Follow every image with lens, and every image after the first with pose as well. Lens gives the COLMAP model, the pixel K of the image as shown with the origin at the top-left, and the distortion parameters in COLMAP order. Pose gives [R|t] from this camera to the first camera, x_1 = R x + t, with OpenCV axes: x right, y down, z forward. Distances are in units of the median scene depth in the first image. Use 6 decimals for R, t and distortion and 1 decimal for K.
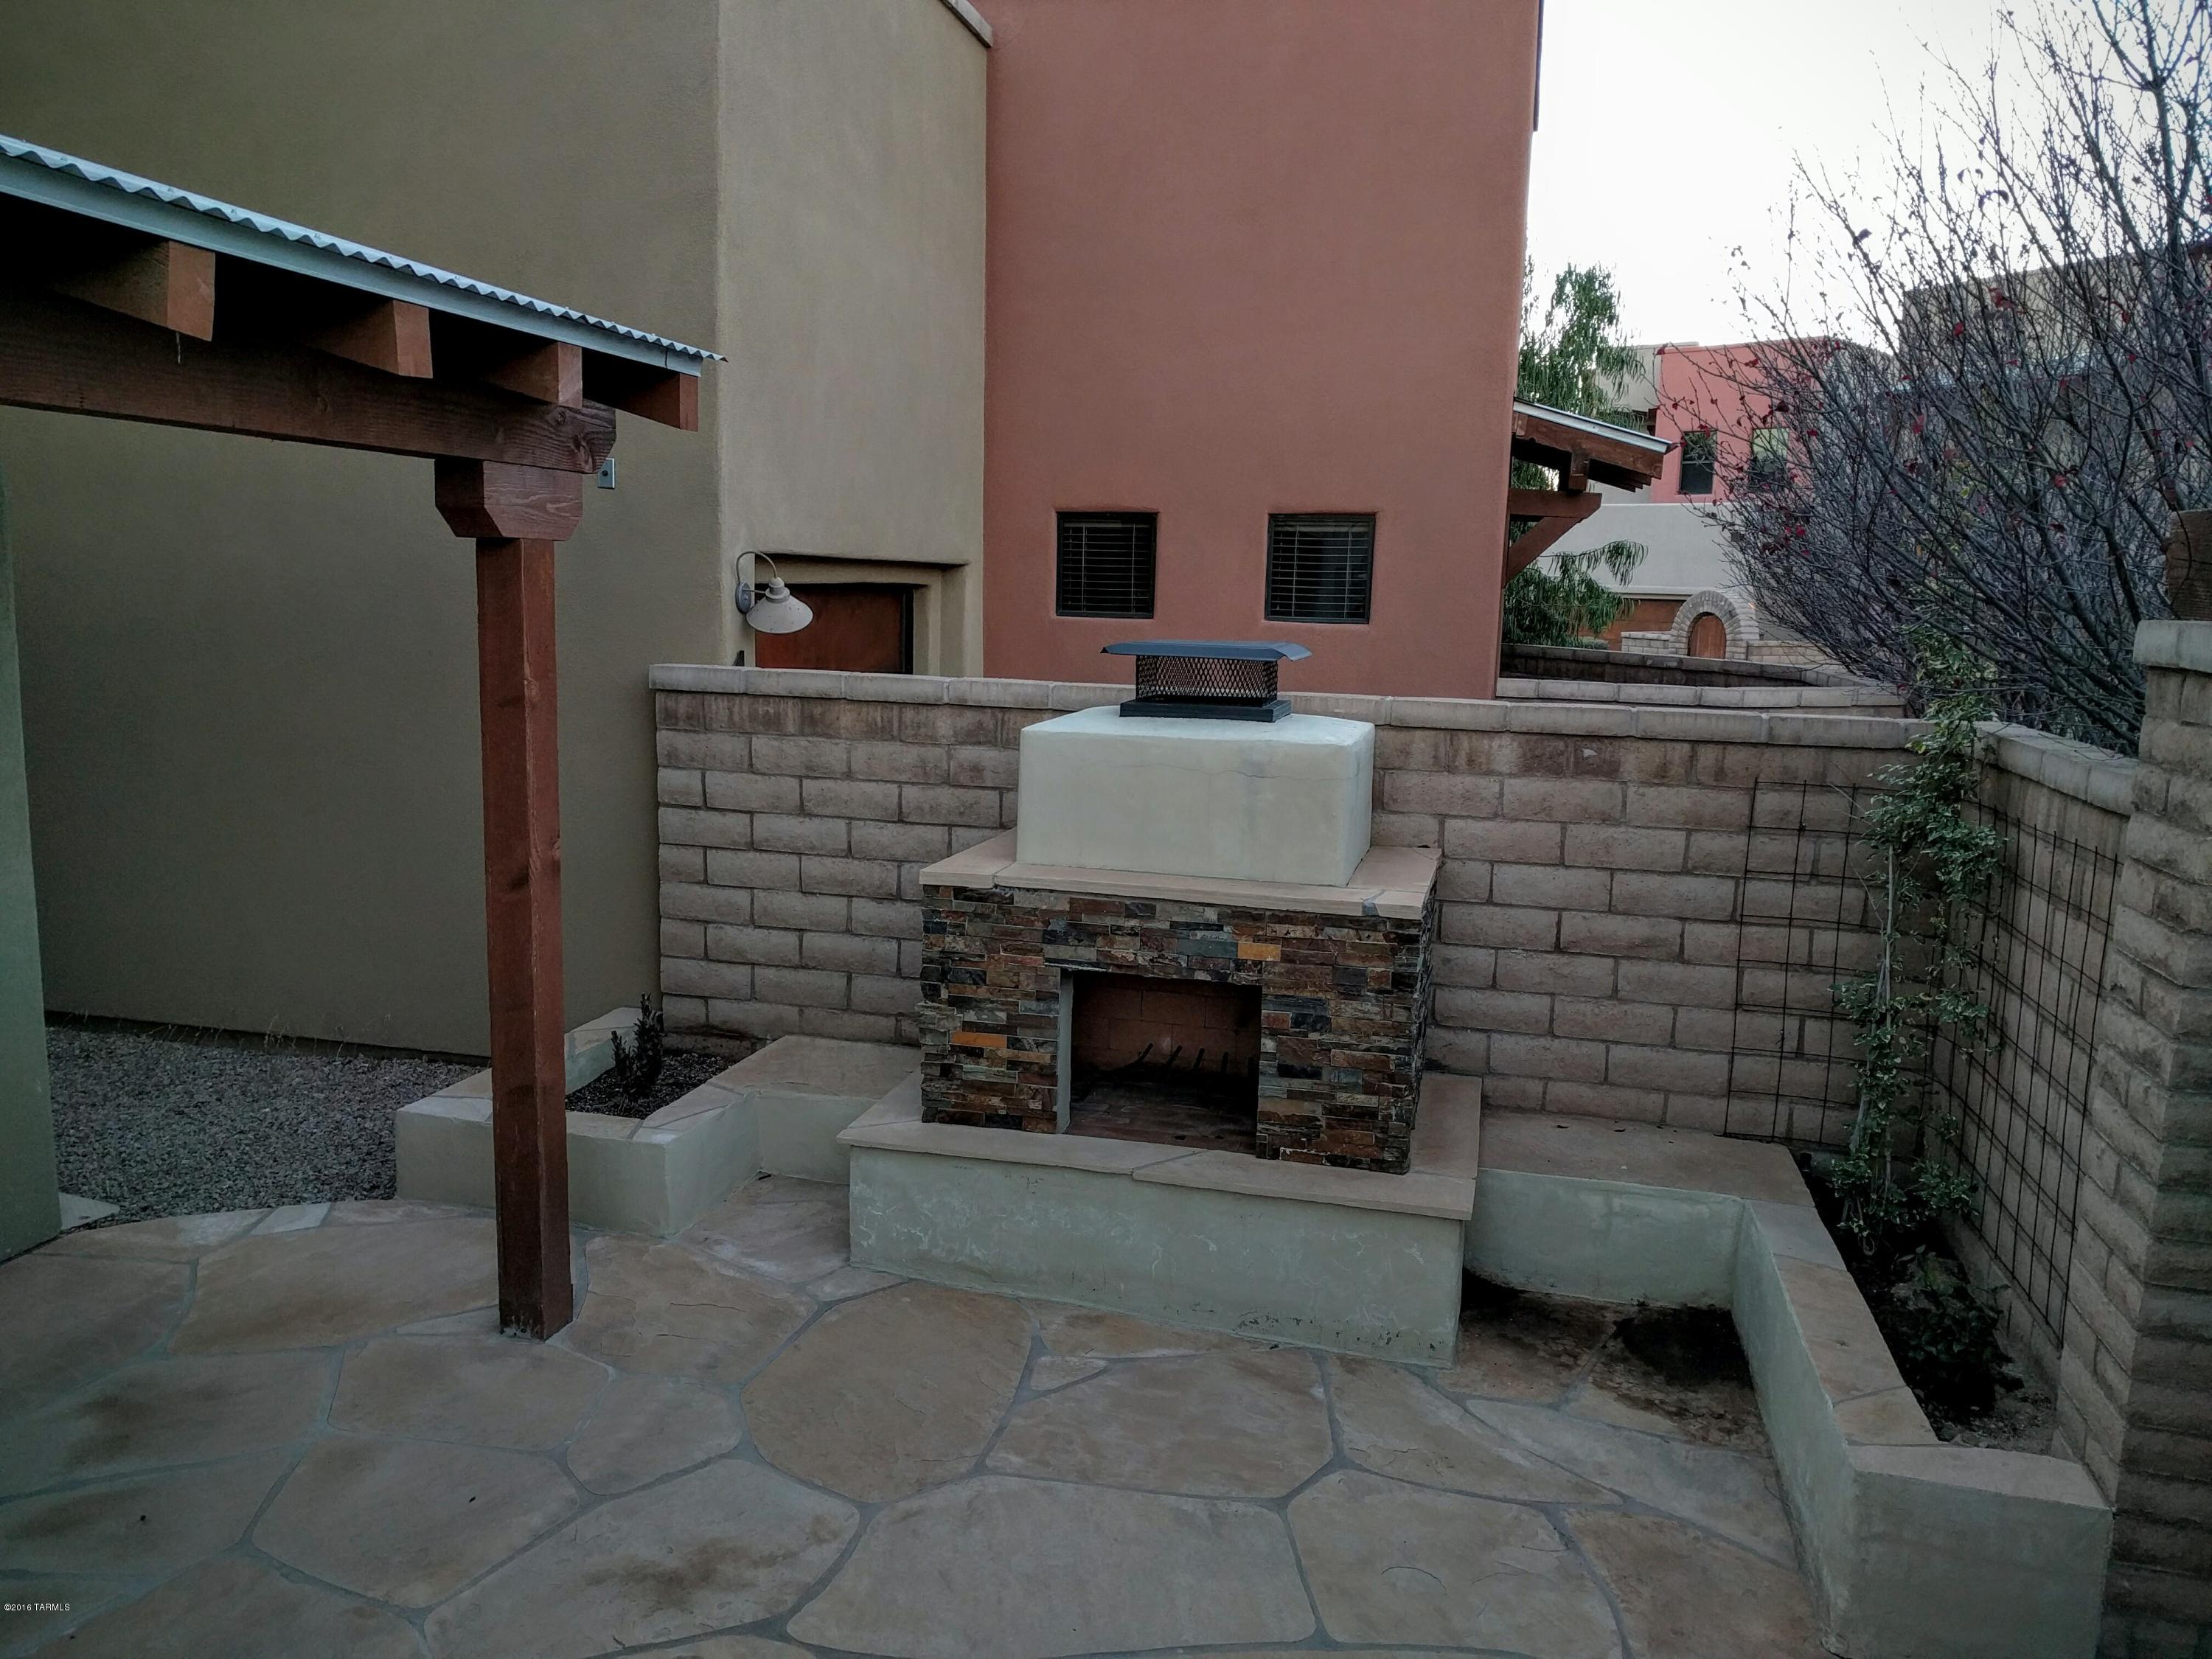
lens RADIAL K [[1665.6, 0, 1095.8], [0, 1665.6, 830.3], [0, 0, 1]] dist [0.031884, 0.001913]
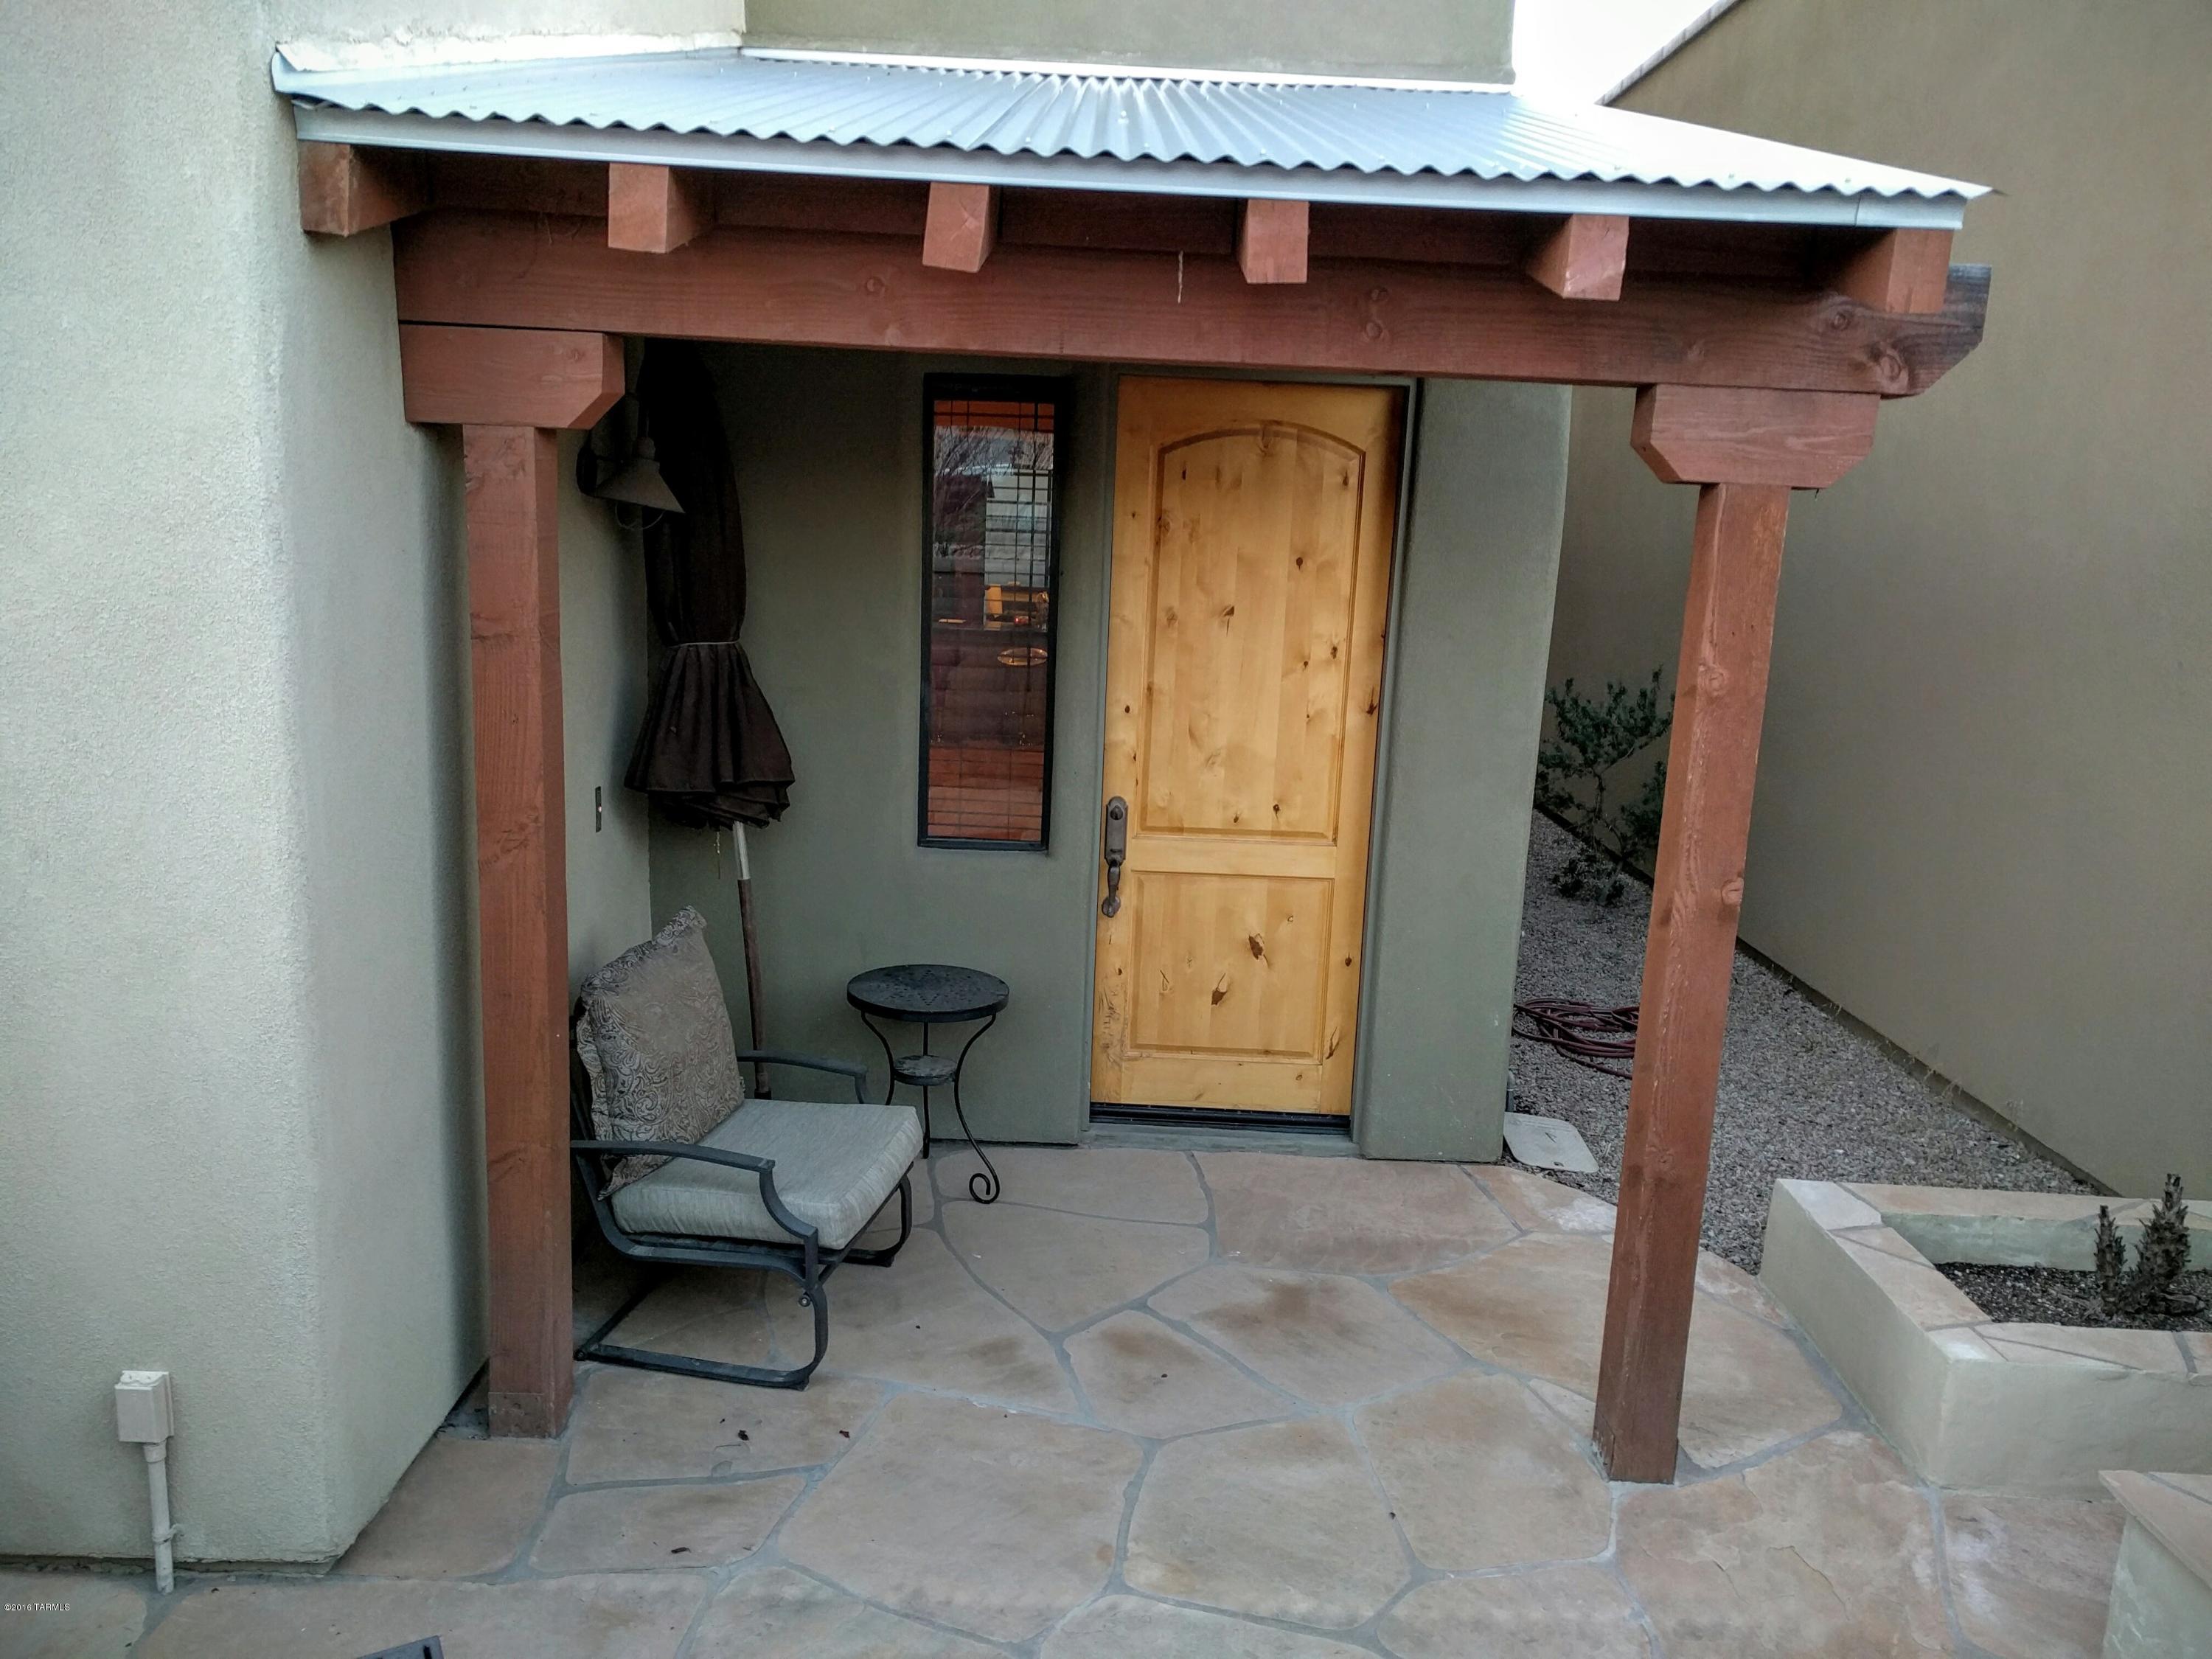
lens RADIAL K [[1665.6, 0, 1105.7], [0, 1665.6, 830.2], [0, 0, 1]] dist [0.031884, 0.001913]
pose [[0.251512, 0.170797, -0.952665, 0.360019], [-0.187270, 0.974293, 0.125234, -0.062693], [0.949564, 0.146907, 0.277031, 0.547910]]
